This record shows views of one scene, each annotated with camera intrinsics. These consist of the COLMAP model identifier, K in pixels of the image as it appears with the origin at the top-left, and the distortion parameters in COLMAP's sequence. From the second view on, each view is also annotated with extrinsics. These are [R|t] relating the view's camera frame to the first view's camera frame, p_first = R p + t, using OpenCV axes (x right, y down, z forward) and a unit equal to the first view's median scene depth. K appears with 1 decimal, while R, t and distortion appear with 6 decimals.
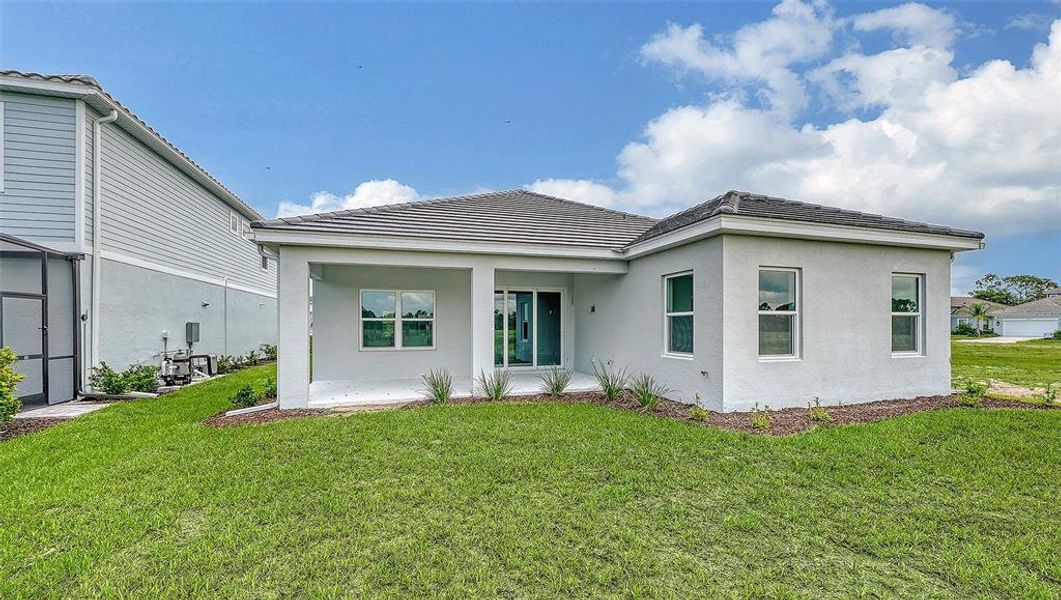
lens RADIAL K [[428.8, 0, 530.9], [0, 428.8, 332.0], [0, 0, 1]] dist [0.001639, -0.003468]
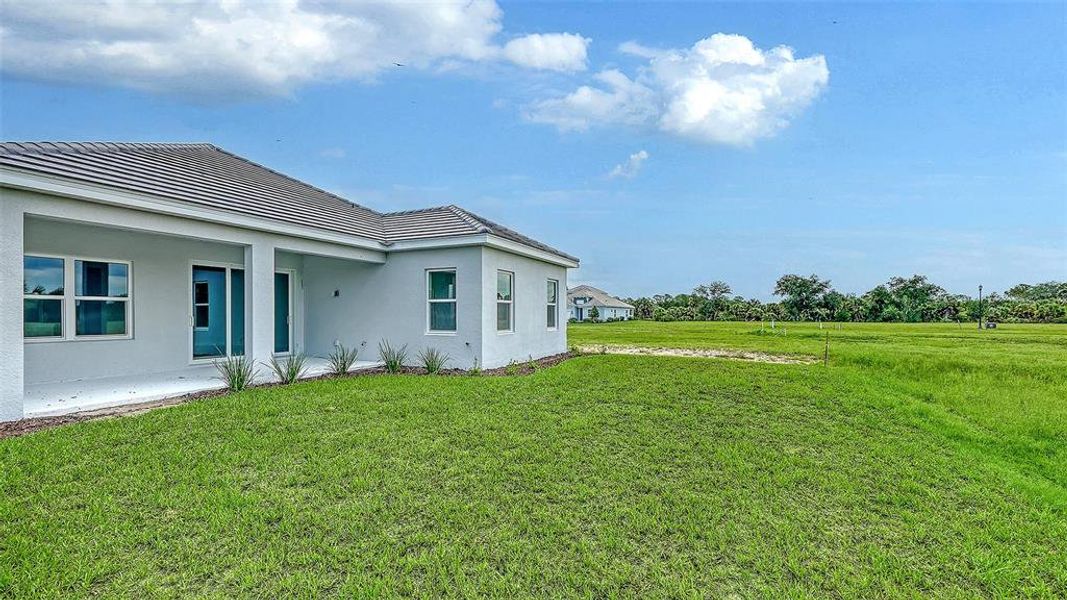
lens RADIAL K [[430.0, 0, 553.1], [0, 430.0, 314.2], [0, 0, 1]] dist [-0.000504, -0.000211]
pose [[0.658868, 0.001909, 0.752256, -0.371618], [0.004067, 0.999973, -0.006100, 0.007527], [-0.752248, 0.007078, 0.658842, -0.092371]]
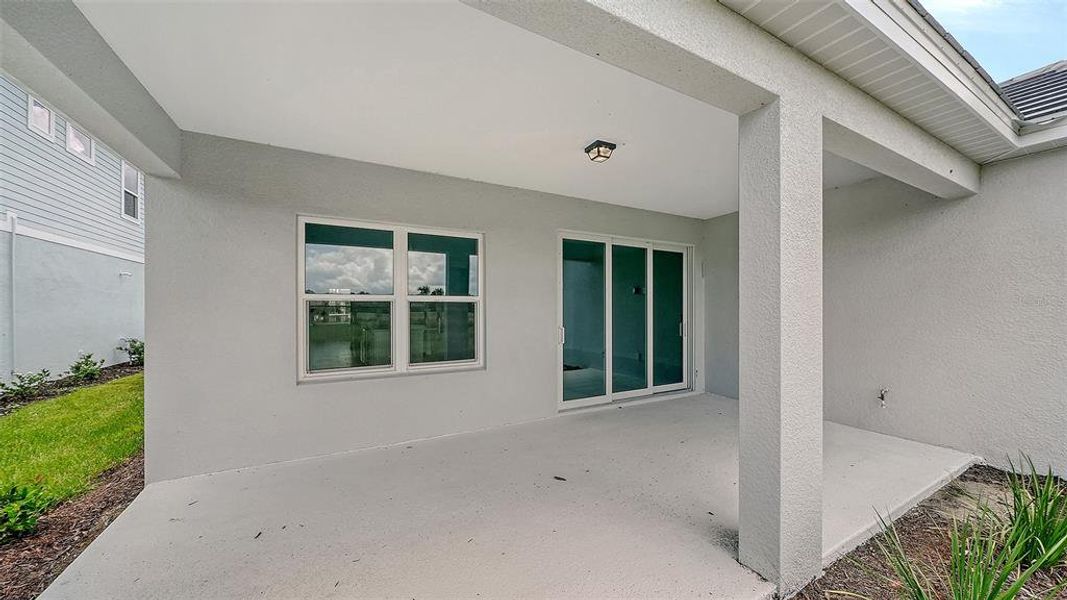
lens RADIAL K [[430.0, 0, 553.1], [0, 430.0, 314.2], [0, 0, 1]] dist [-0.000504, -0.000211]
pose [[0.987561, 0.000897, 0.157234, -0.269709], [-0.001094, 0.999999, 0.001164, -0.016622], [-0.157233, -0.001322, 0.987561, 0.670311]]
